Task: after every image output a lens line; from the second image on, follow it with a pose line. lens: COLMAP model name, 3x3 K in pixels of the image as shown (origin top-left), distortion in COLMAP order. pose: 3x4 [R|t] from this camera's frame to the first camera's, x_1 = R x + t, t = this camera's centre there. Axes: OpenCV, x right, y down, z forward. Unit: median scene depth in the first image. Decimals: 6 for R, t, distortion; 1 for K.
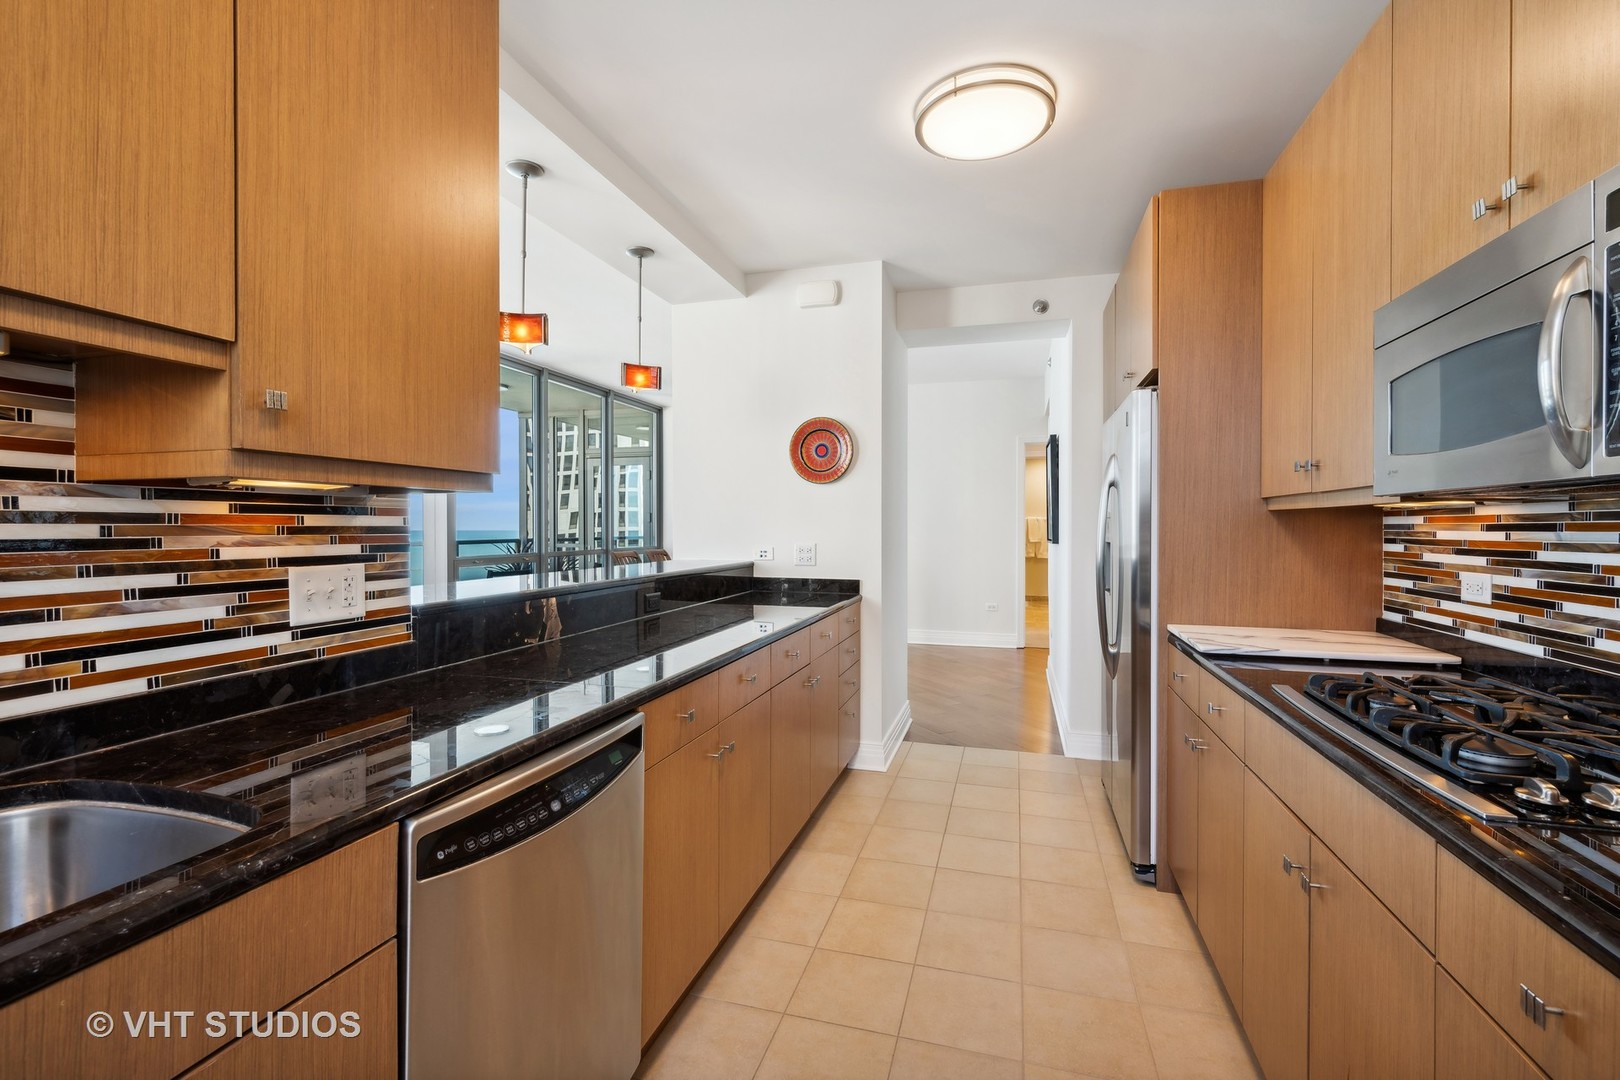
lens RADIAL K [[697.5, 0, 811.5], [0, 697.5, 533.6], [0, 0, 1]] dist [0.001086, -0.000002]
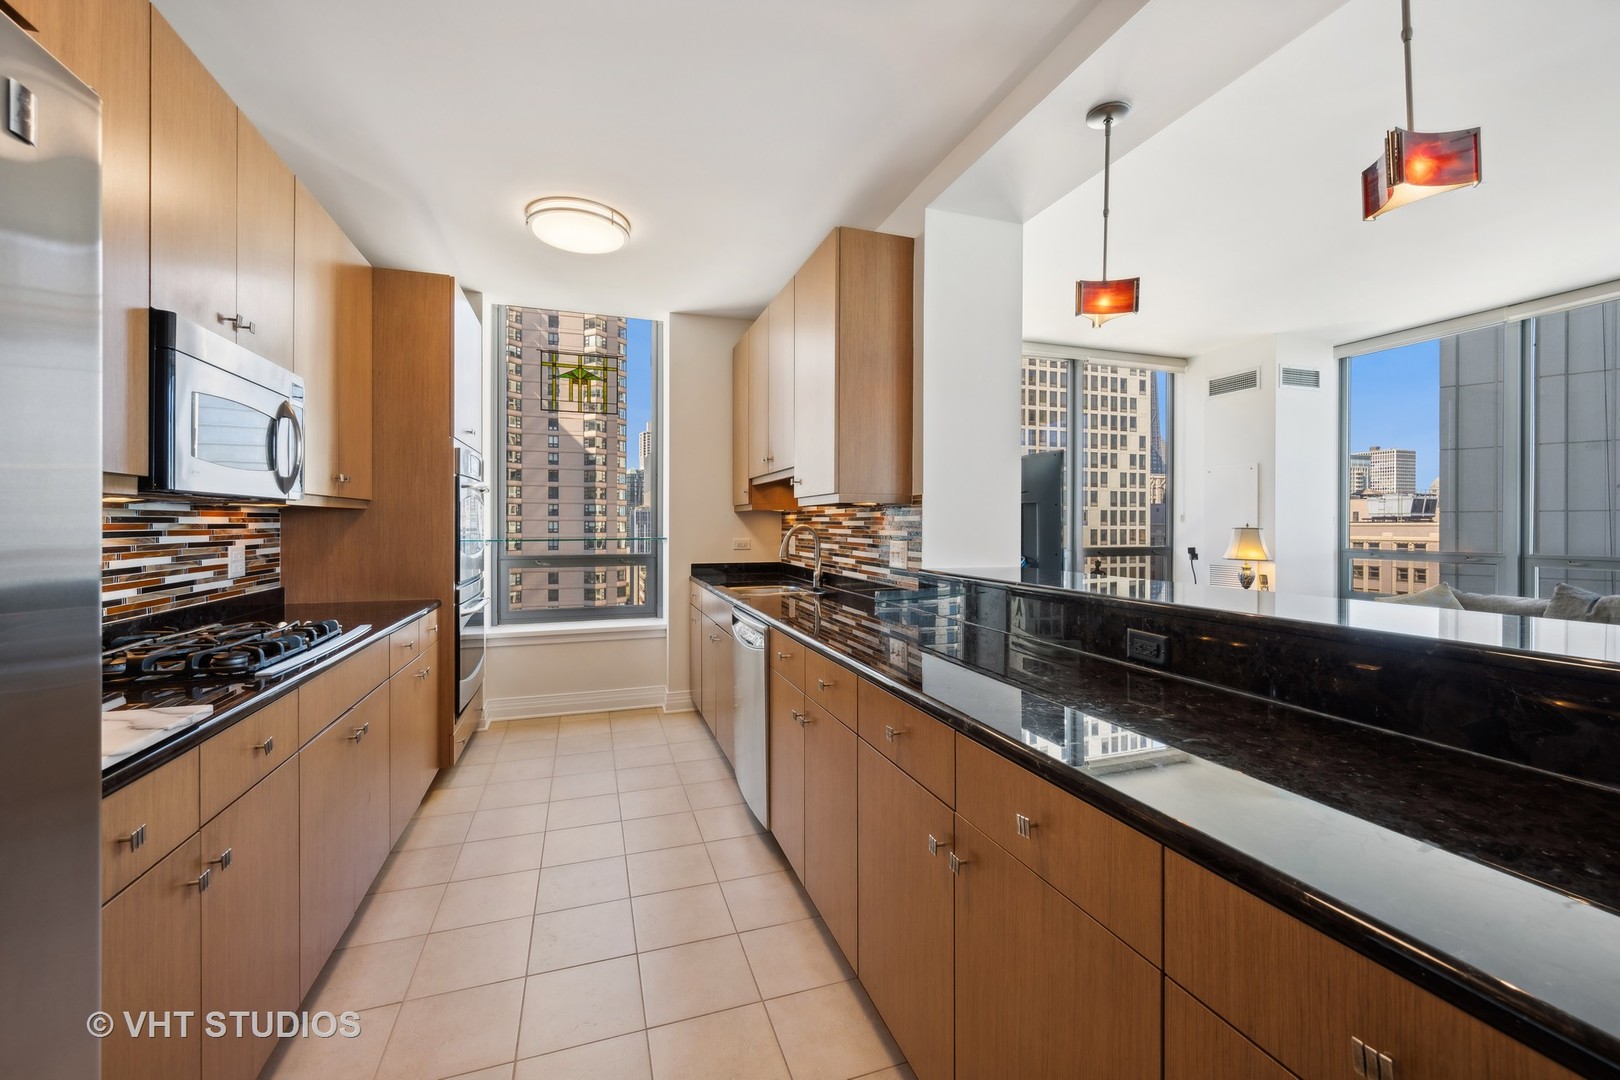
lens RADIAL K [[650.5, 0, 790.1], [0, 650.5, 523.0], [0, 0, 1]] dist [-0.000840, -0.000442]
pose [[-0.816303, -0.000394, -0.577623, 0.472775], [-0.008387, 0.999902, 0.011171, -0.017290], [0.577563, 0.013964, -0.816227, 1.709982]]
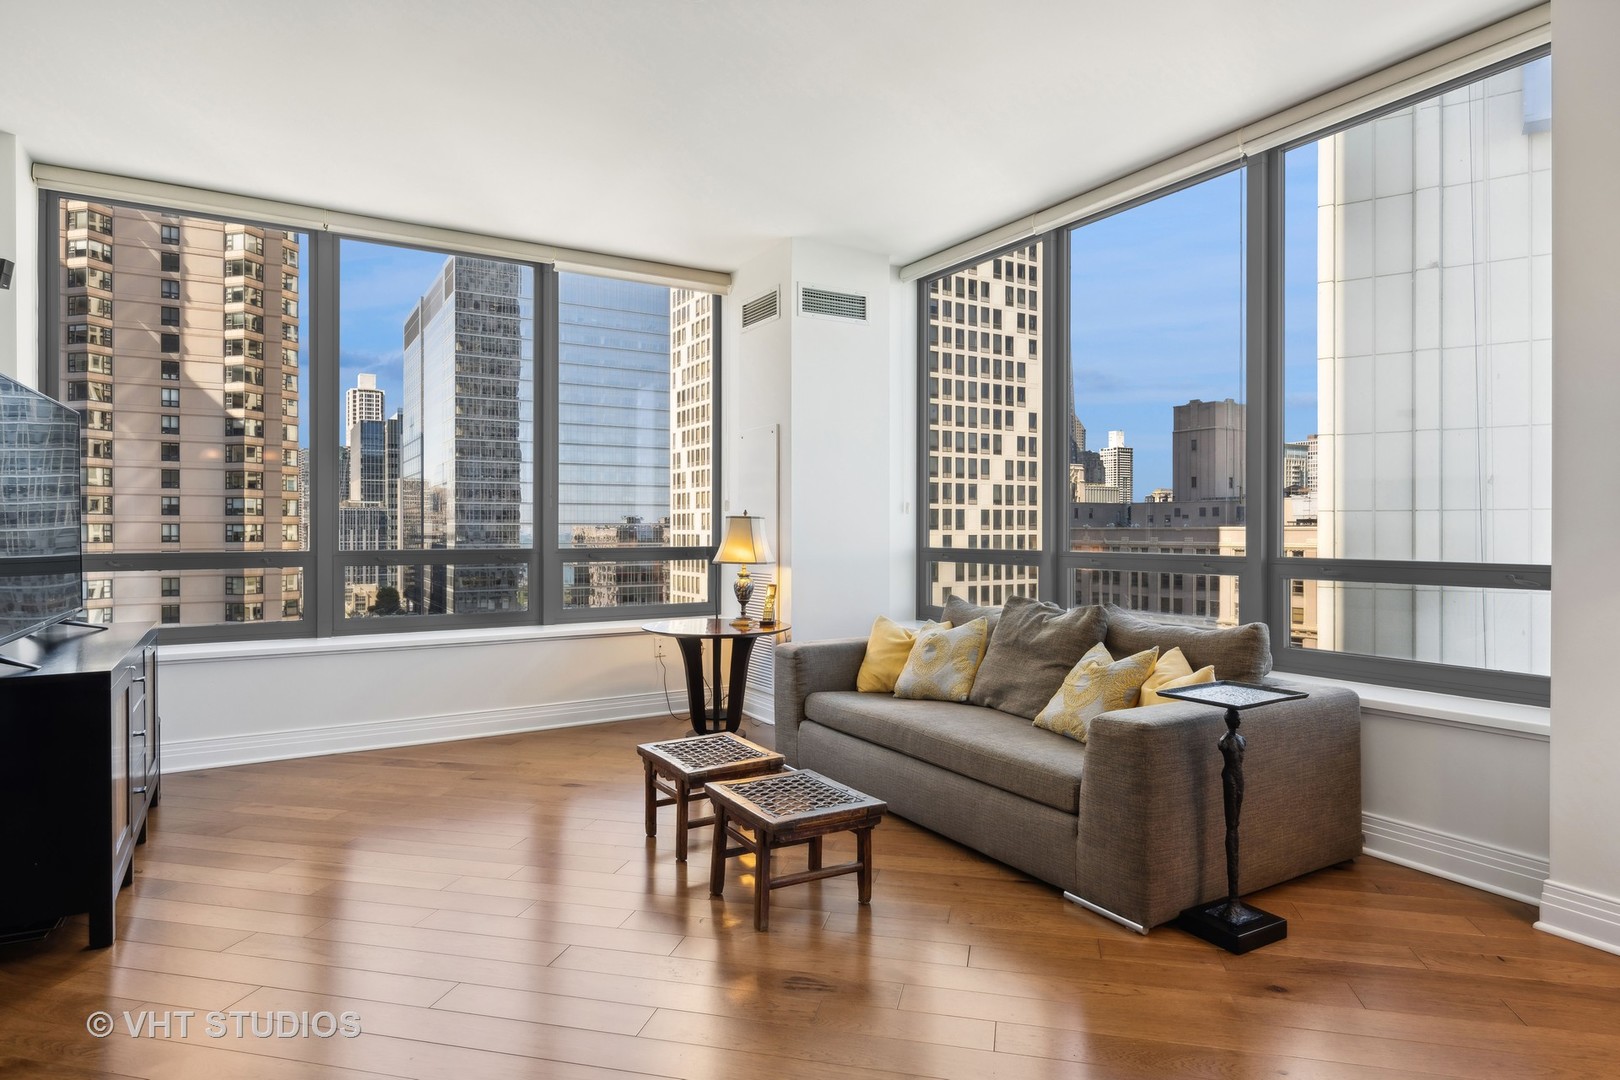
lens RADIAL K [[910.1, 0, 821.5], [0, 910.1, 533.7], [0, 0, 1]] dist [-0.004554, -0.000511]
pose [[-0.676549, 0.003795, -0.736387, 0.412754], [-0.010174, 0.999843, 0.014500, -0.015295], [0.736327, 0.017302, -0.676405, 1.746793]]
